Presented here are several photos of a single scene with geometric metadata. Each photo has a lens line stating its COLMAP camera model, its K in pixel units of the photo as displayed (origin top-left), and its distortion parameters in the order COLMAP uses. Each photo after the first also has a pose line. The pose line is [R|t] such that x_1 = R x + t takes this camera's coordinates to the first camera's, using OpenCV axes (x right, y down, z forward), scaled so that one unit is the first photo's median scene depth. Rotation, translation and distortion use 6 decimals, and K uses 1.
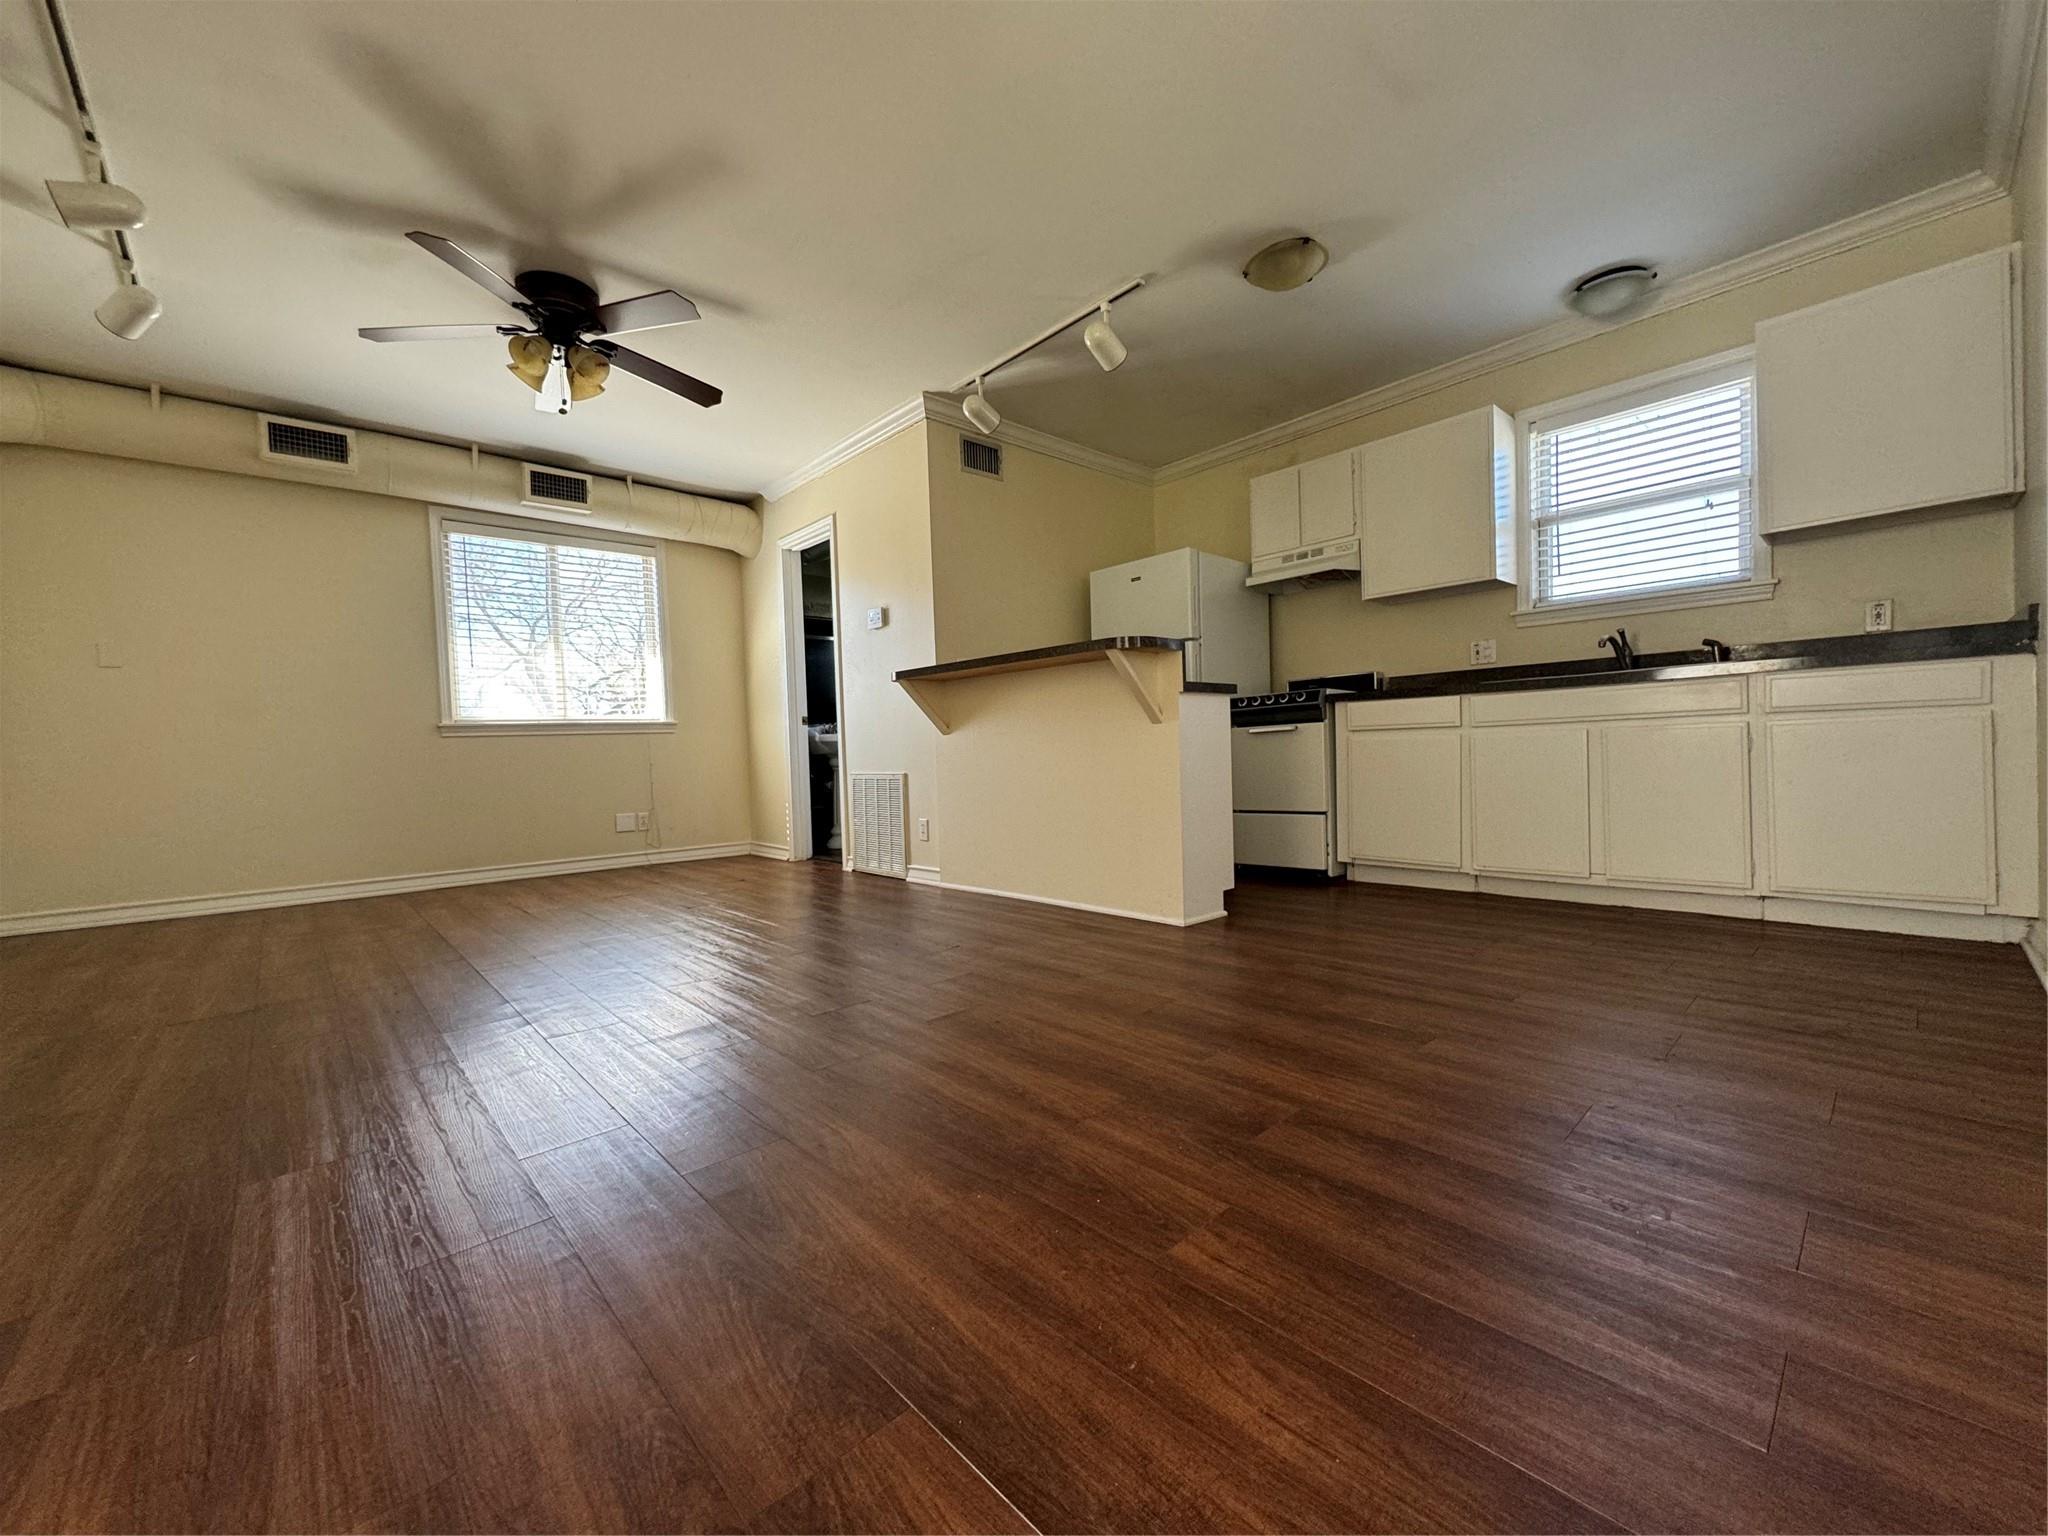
lens RADIAL K [[815.1, 0, 1017.9], [0, 815.1, 773.0], [0, 0, 1]] dist [-0.004187, 0.000700]
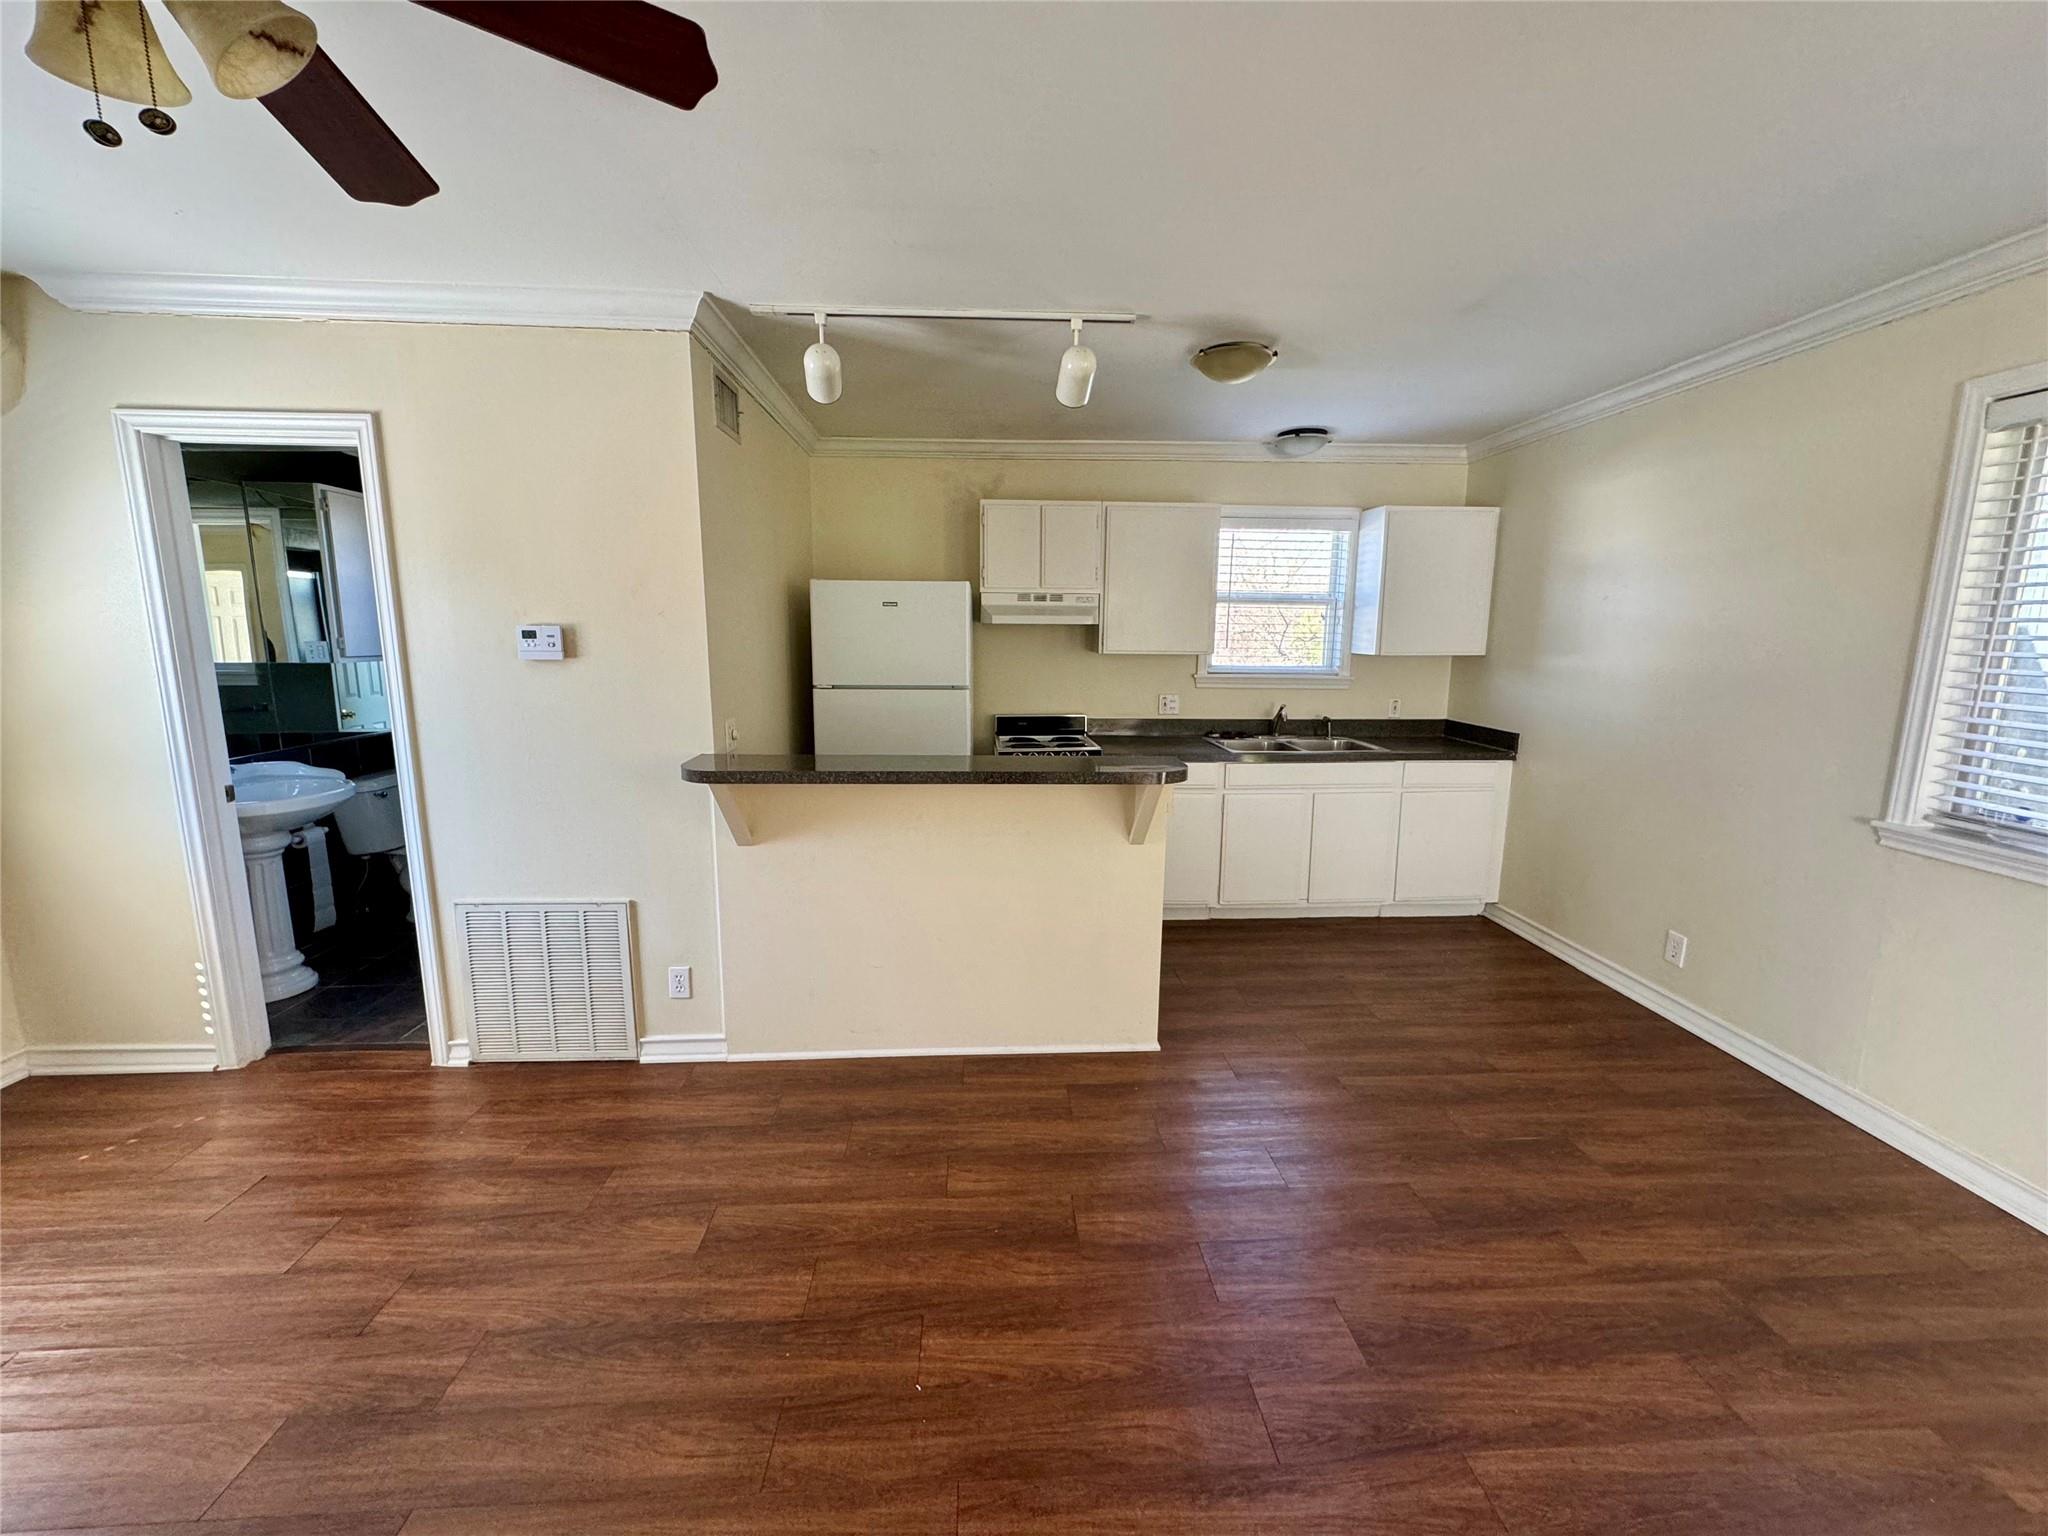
lens RADIAL K [[815.1, 0, 1035.2], [0, 815.1, 767.0], [0, 0, 1]] dist [-0.004187, 0.000700]
pose [[0.624735, -0.088990, 0.775750, -0.554720], [-0.009125, 0.992585, 0.121213, -0.238175], [-0.780784, -0.082805, 0.619290, 0.498523]]
